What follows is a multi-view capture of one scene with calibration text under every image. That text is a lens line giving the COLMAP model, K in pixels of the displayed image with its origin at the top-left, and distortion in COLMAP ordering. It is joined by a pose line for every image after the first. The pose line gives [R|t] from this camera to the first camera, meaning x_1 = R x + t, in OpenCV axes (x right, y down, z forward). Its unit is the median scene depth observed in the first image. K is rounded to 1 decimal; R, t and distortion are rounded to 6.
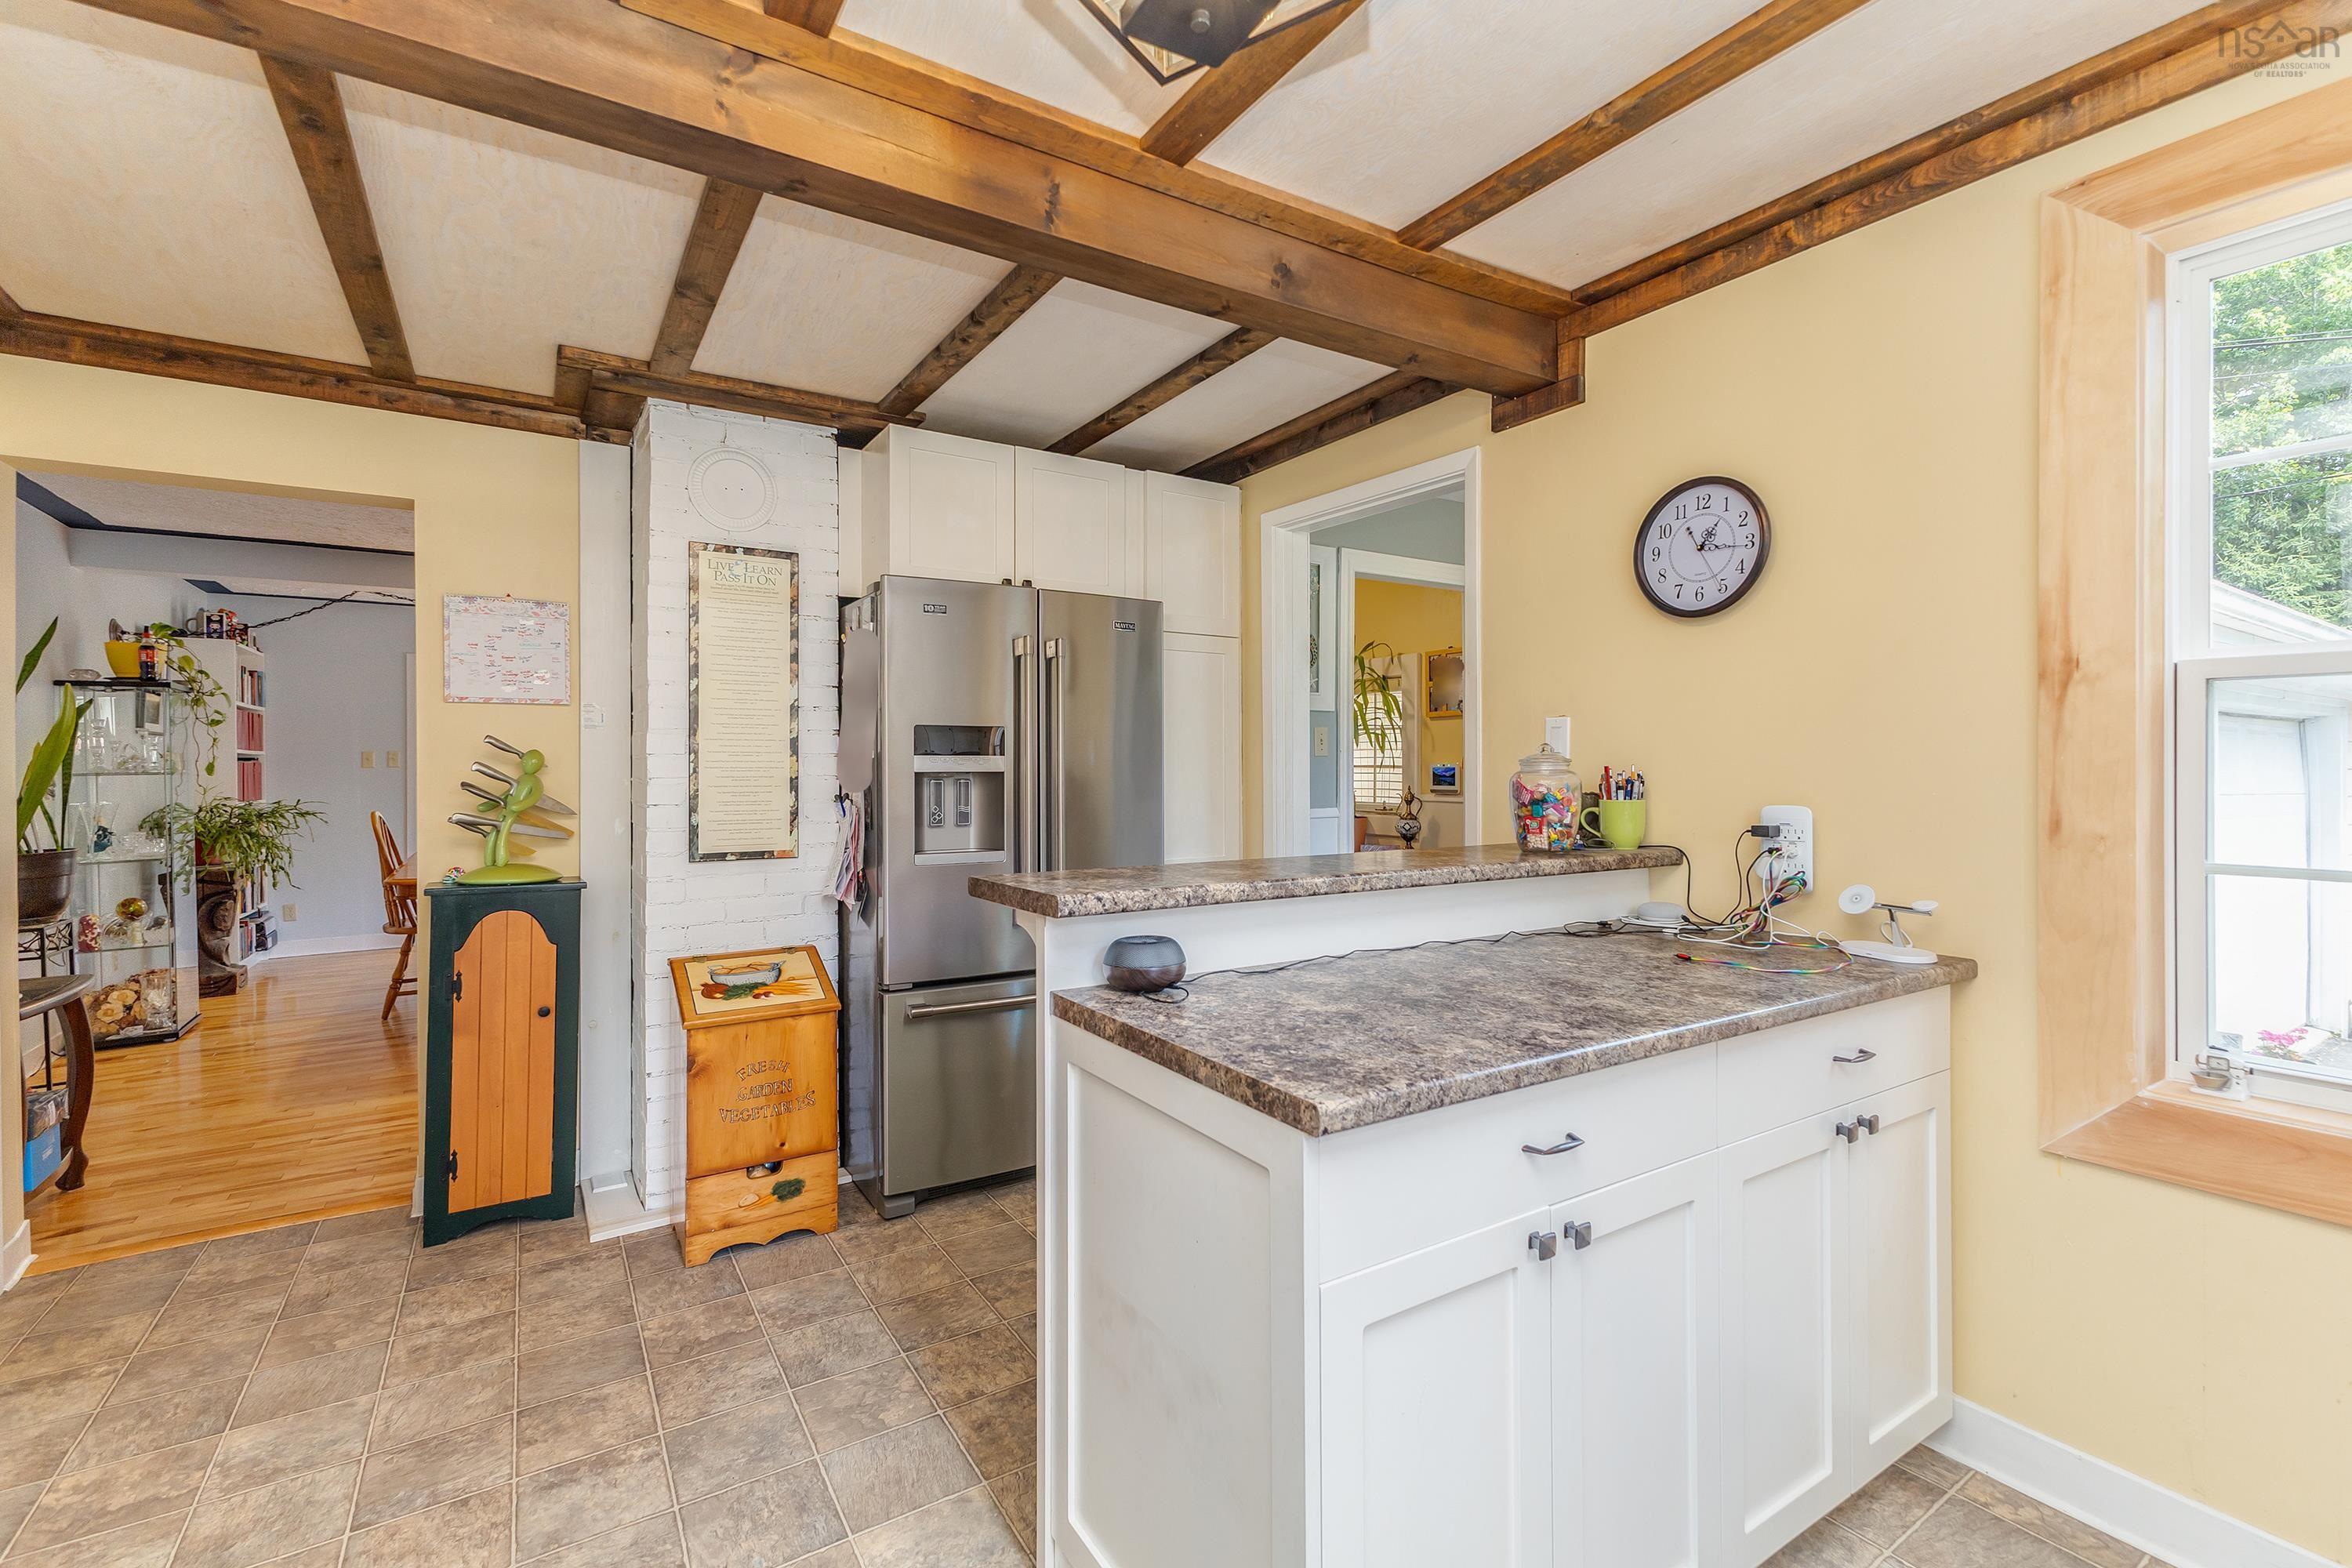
lens RADIAL K [[1022.5, 0, 1185.6], [0, 1022.5, 769.4], [0, 0, 1]] dist [0.009840, -0.003151]
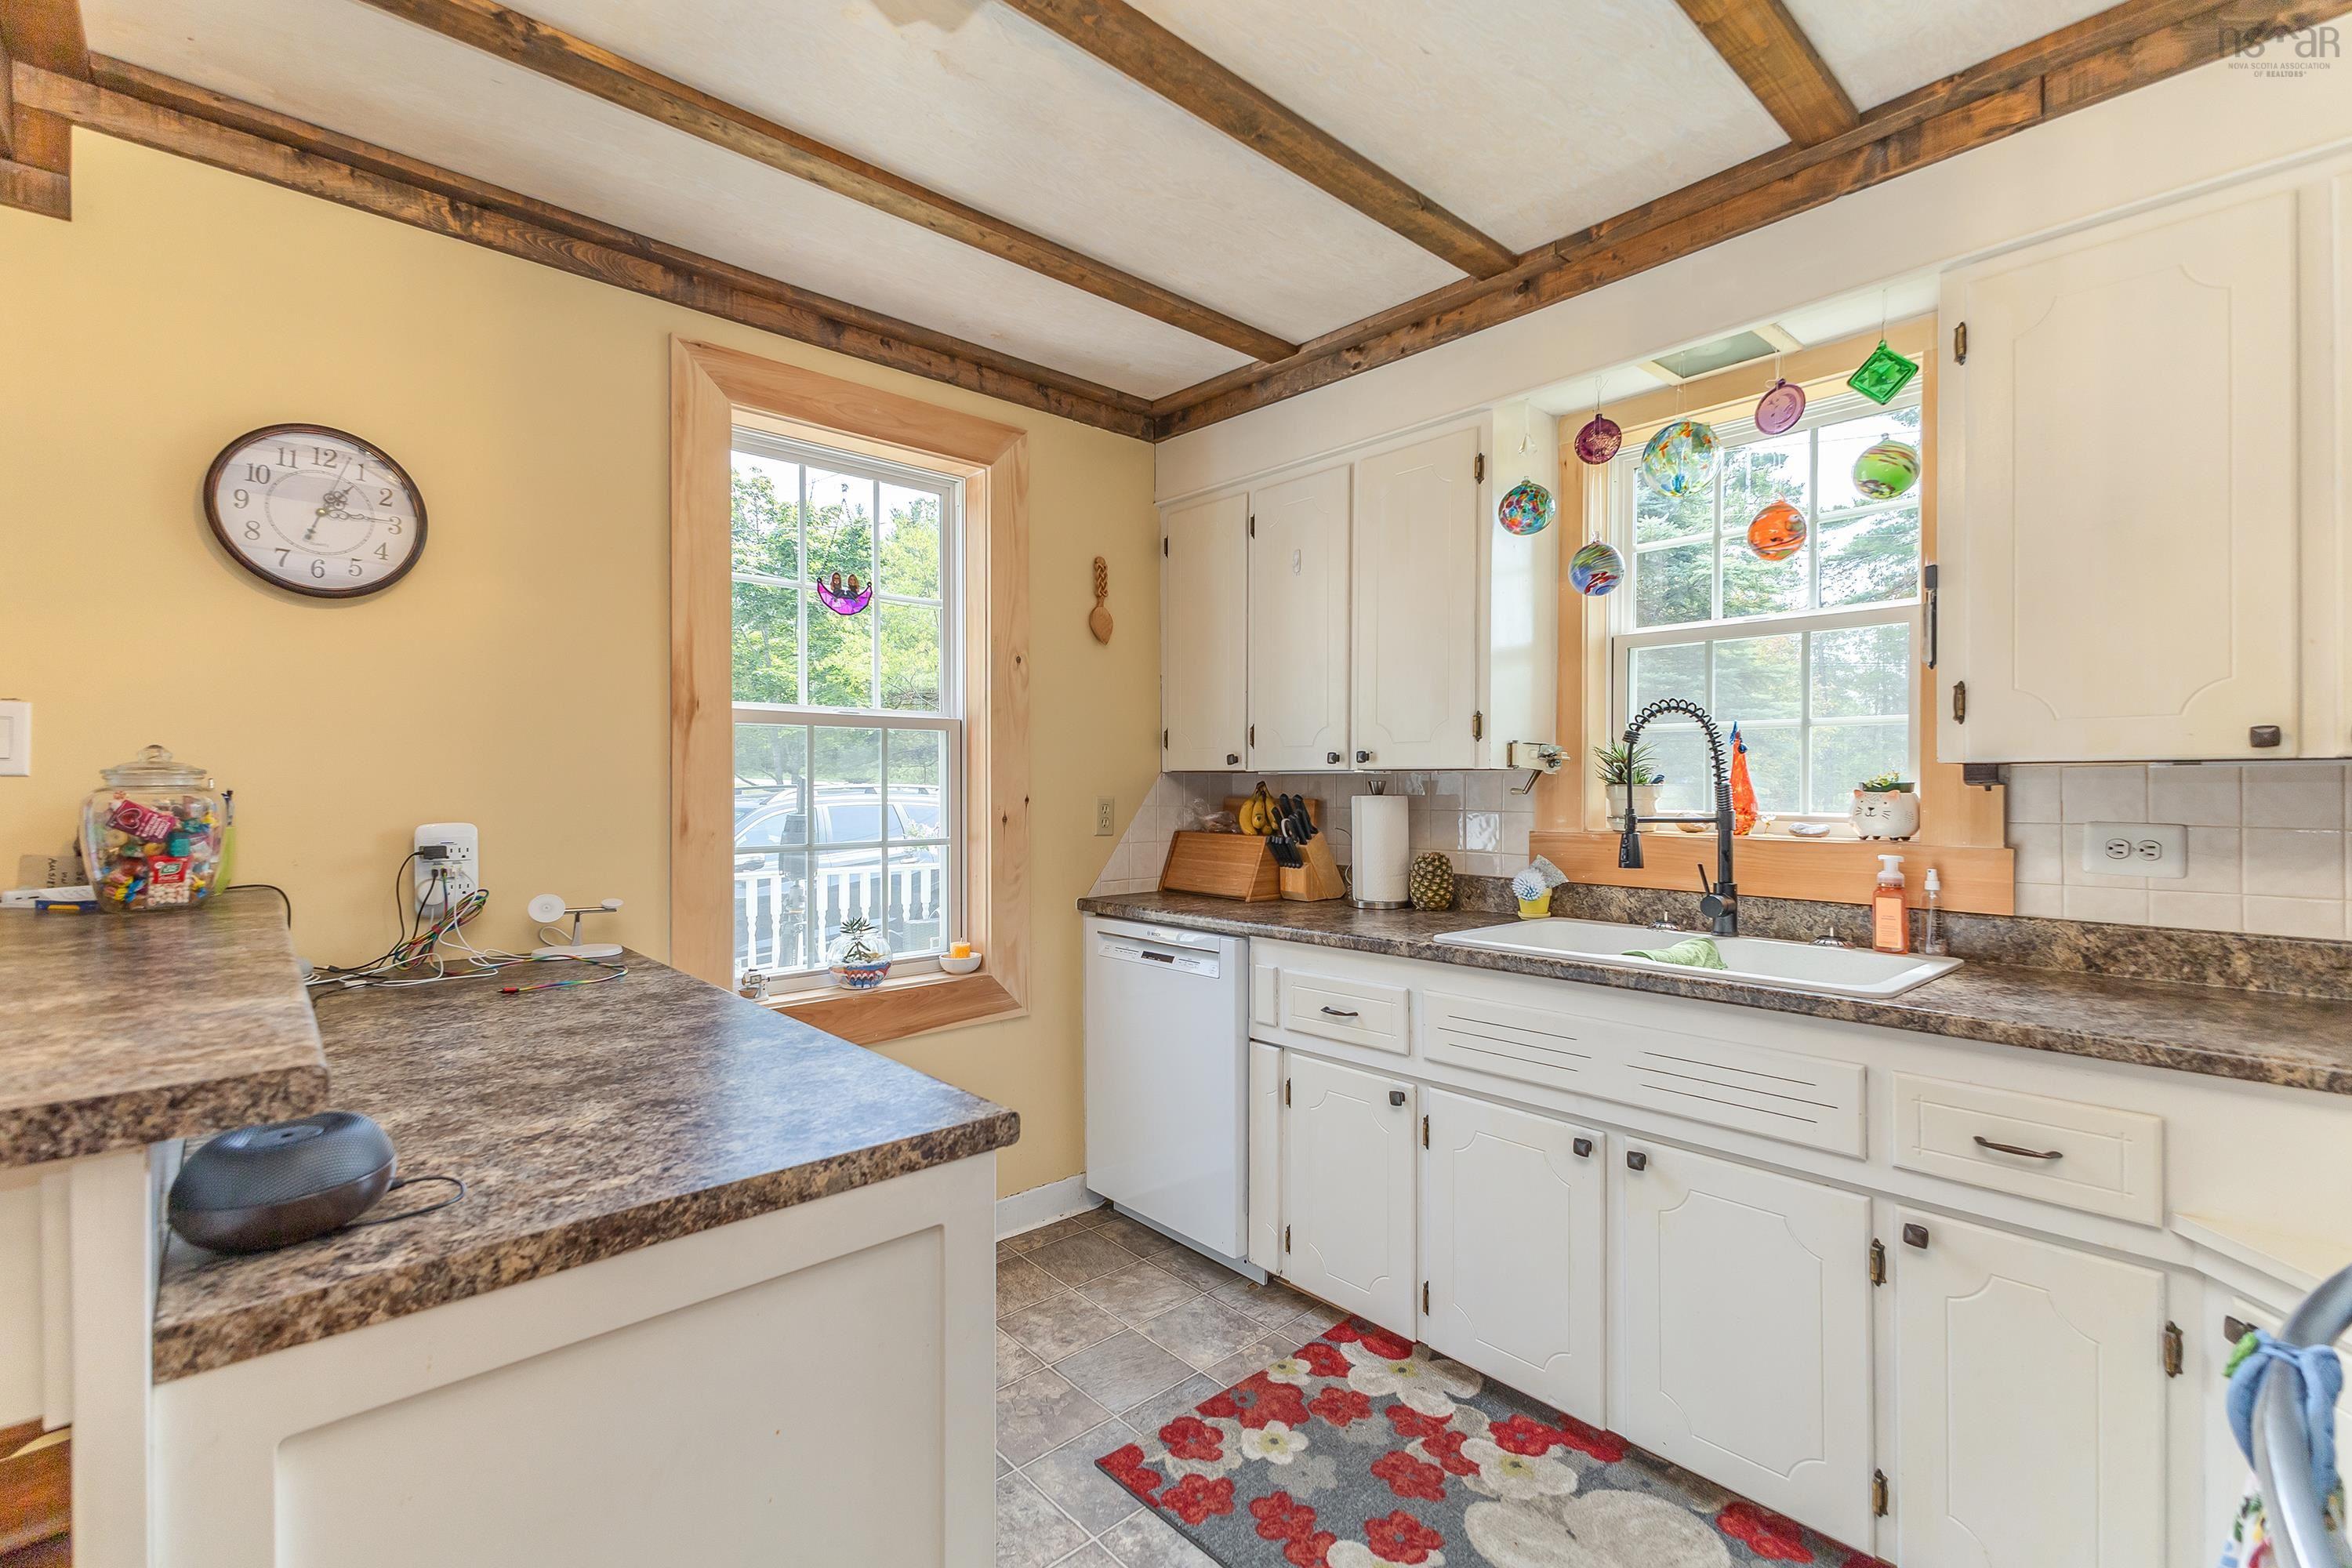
lens RADIAL K [[1022.5, 0, 1177.8], [0, 1022.5, 786.4], [0, 0, 1]] dist [0.009840, -0.003151]
pose [[-0.157452, -0.001161, 0.987526, -0.527456], [0.005520, 0.999983, 0.002055, 0.003854], [-0.987511, 0.005775, -0.157443, 0.588727]]
